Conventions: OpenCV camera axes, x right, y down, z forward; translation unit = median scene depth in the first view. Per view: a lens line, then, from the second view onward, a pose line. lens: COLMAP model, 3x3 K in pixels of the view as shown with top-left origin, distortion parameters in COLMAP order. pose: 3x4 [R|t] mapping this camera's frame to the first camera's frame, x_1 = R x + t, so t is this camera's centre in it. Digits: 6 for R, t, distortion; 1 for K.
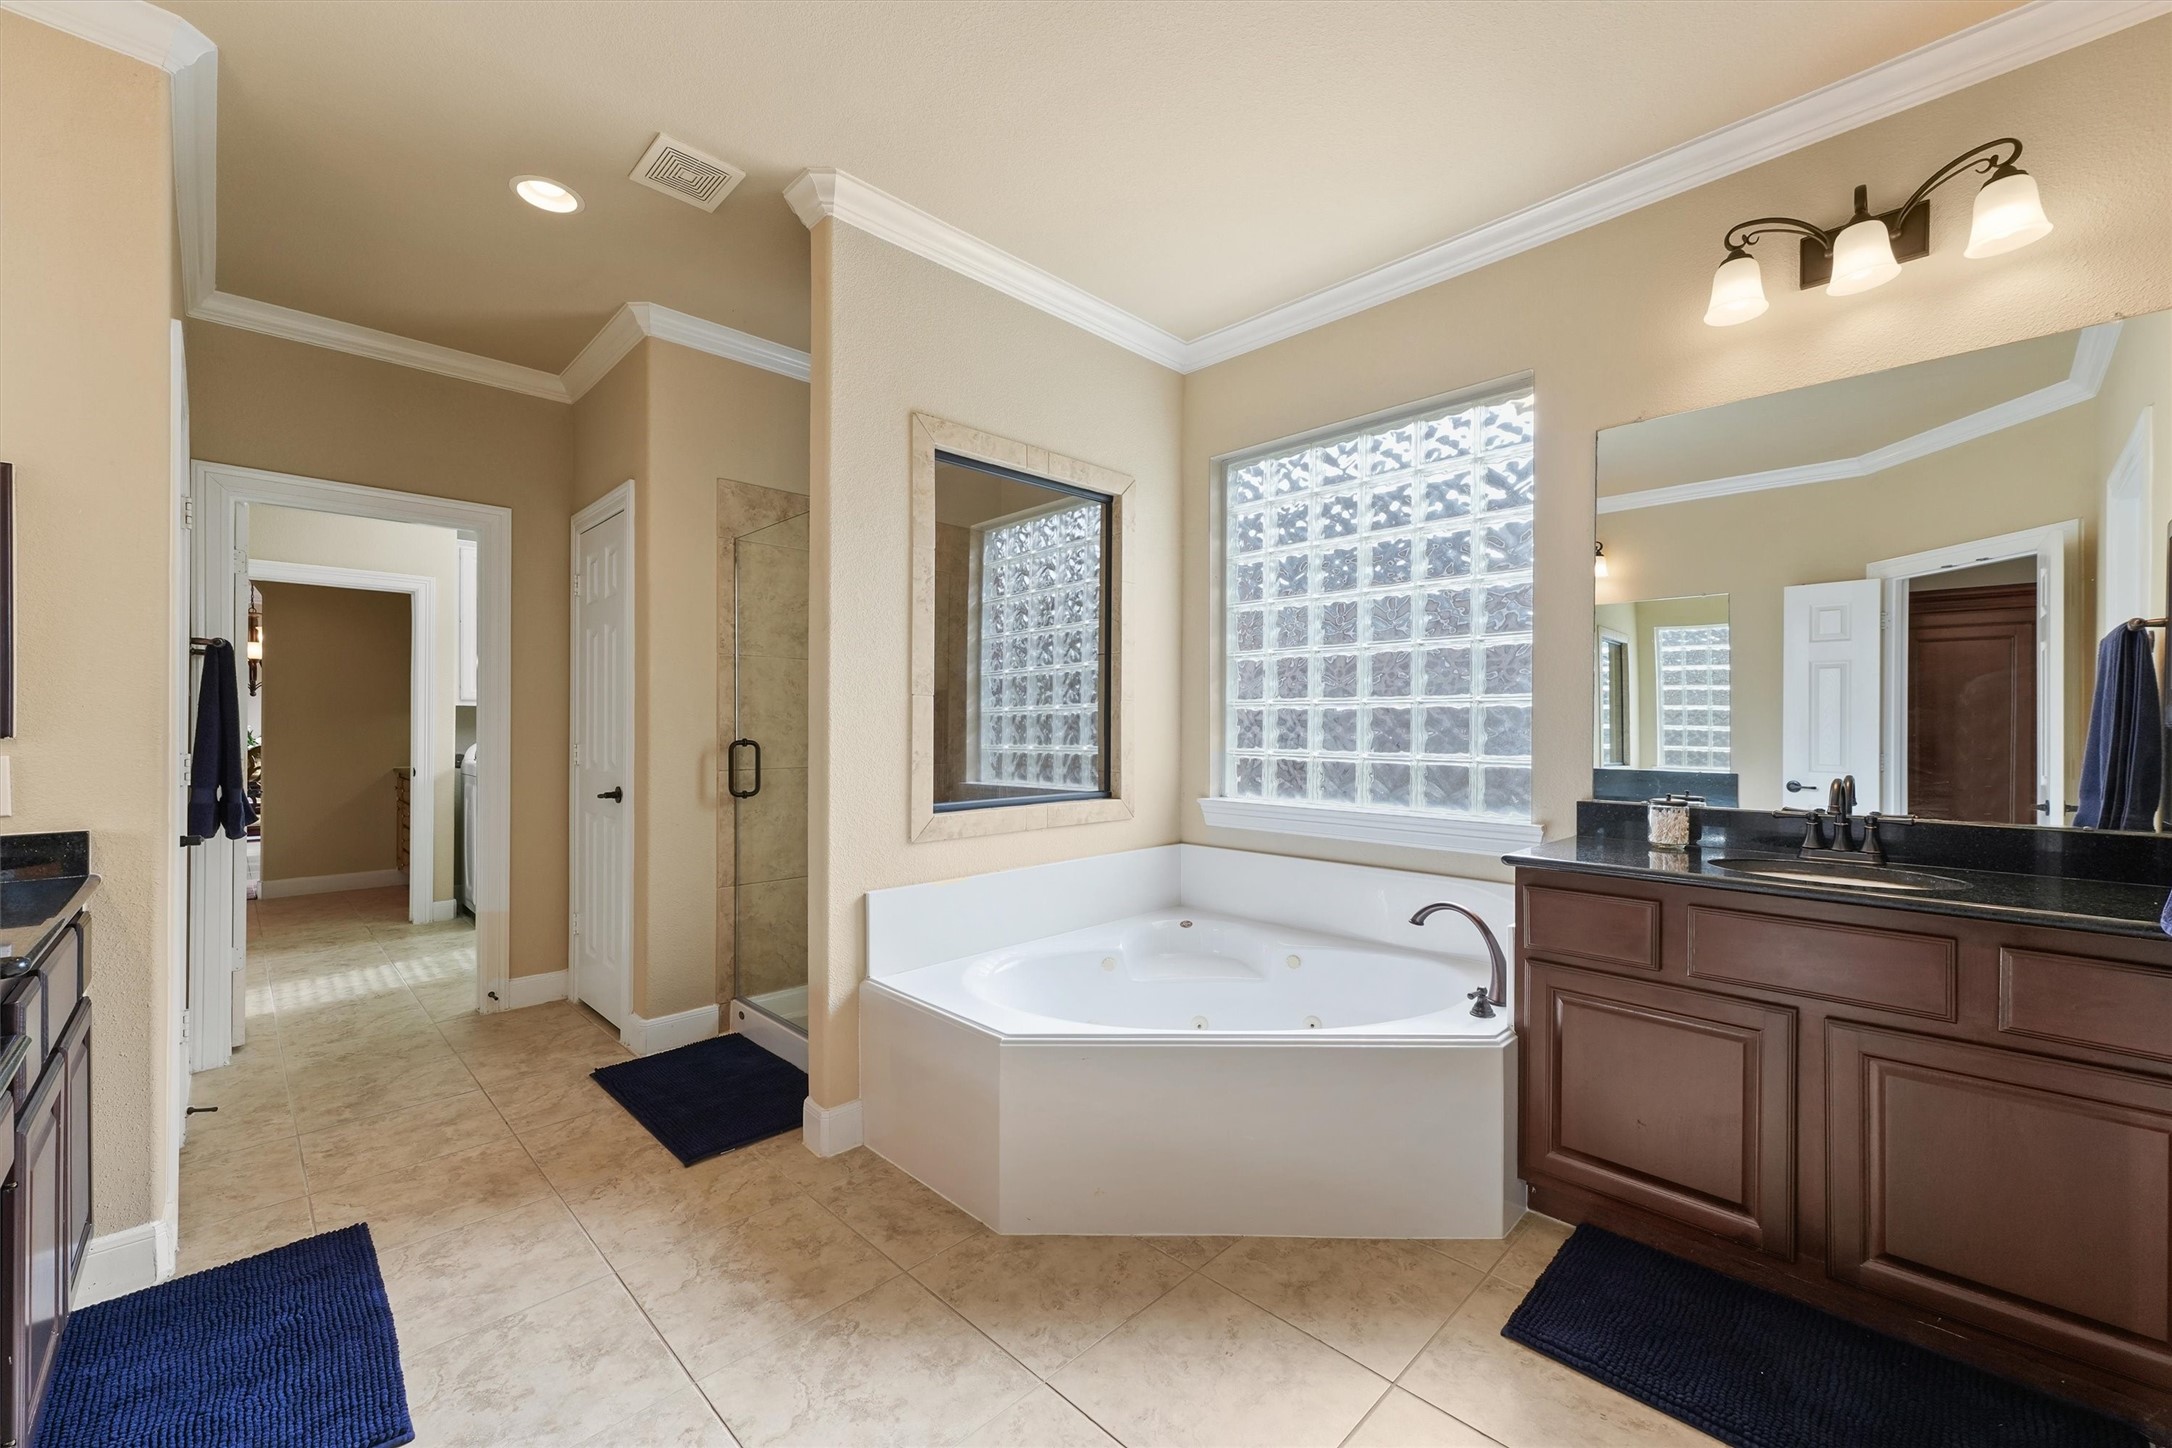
lens RADIAL K [[864.0, 0, 1082.6], [0, 864.0, 725.3], [0, 0, 1]] dist [0.009327, -0.001455]
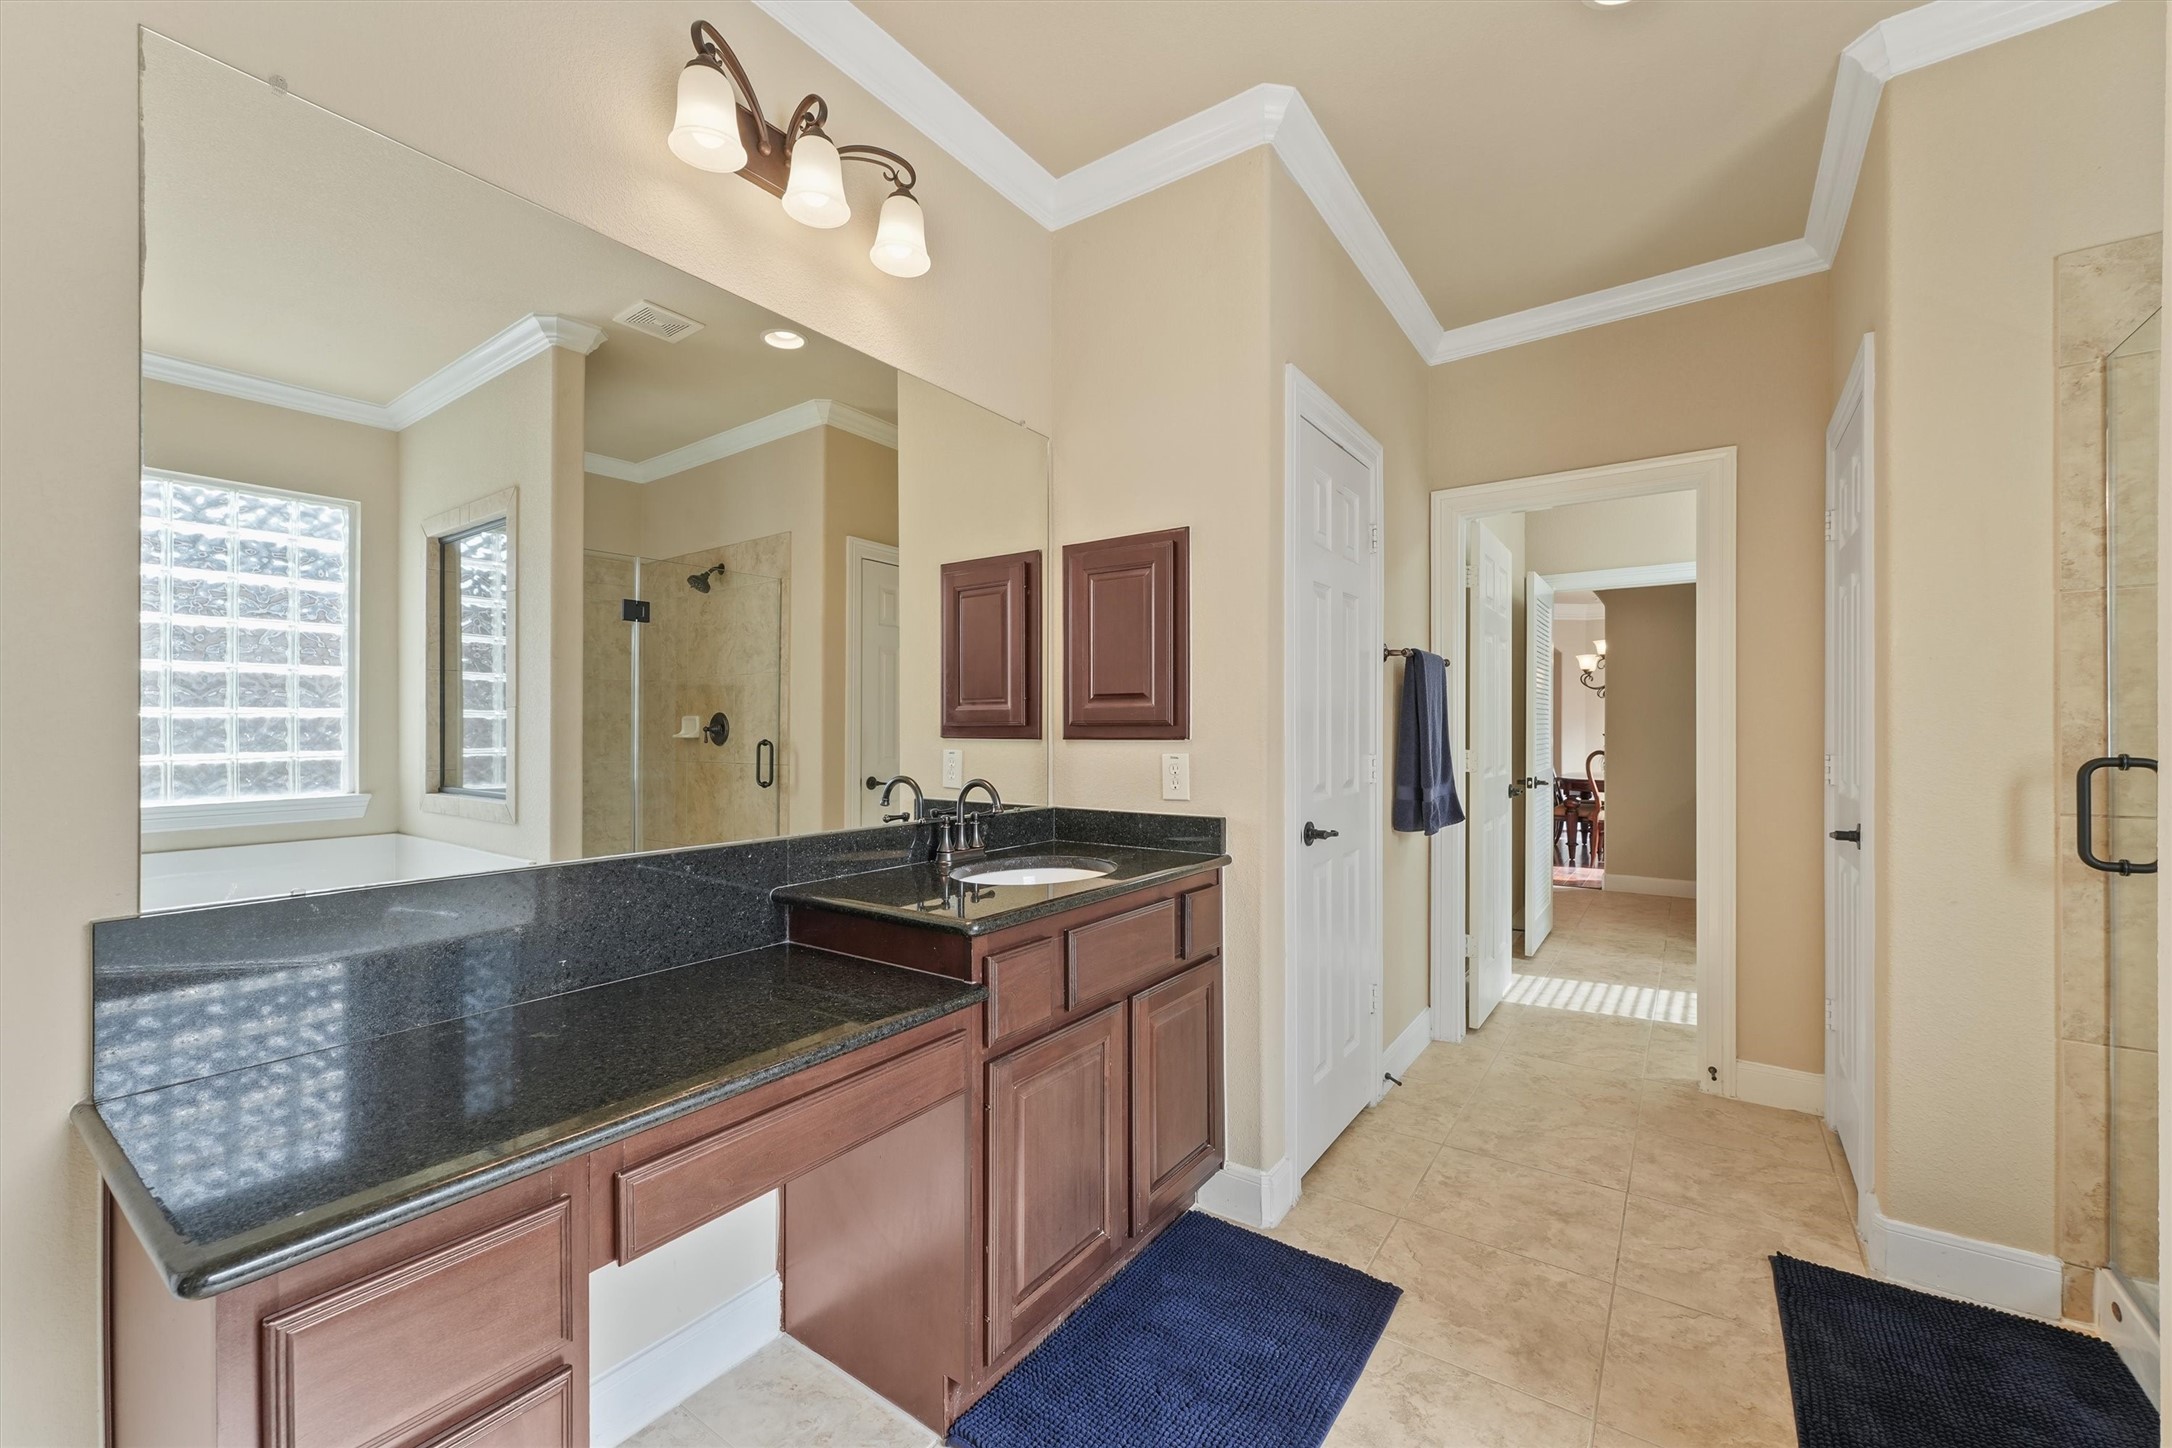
lens RADIAL K [[864.0, 0, 1098.2], [0, 864.0, 725.5], [0, 0, 1]] dist [0.009327, -0.001455]
pose [[0.174338, -0.004770, -0.984674, -0.001492], [0.001379, 0.999988, -0.004600, 0.000637], [0.984685, -0.000556, 0.174342, 0.357874]]
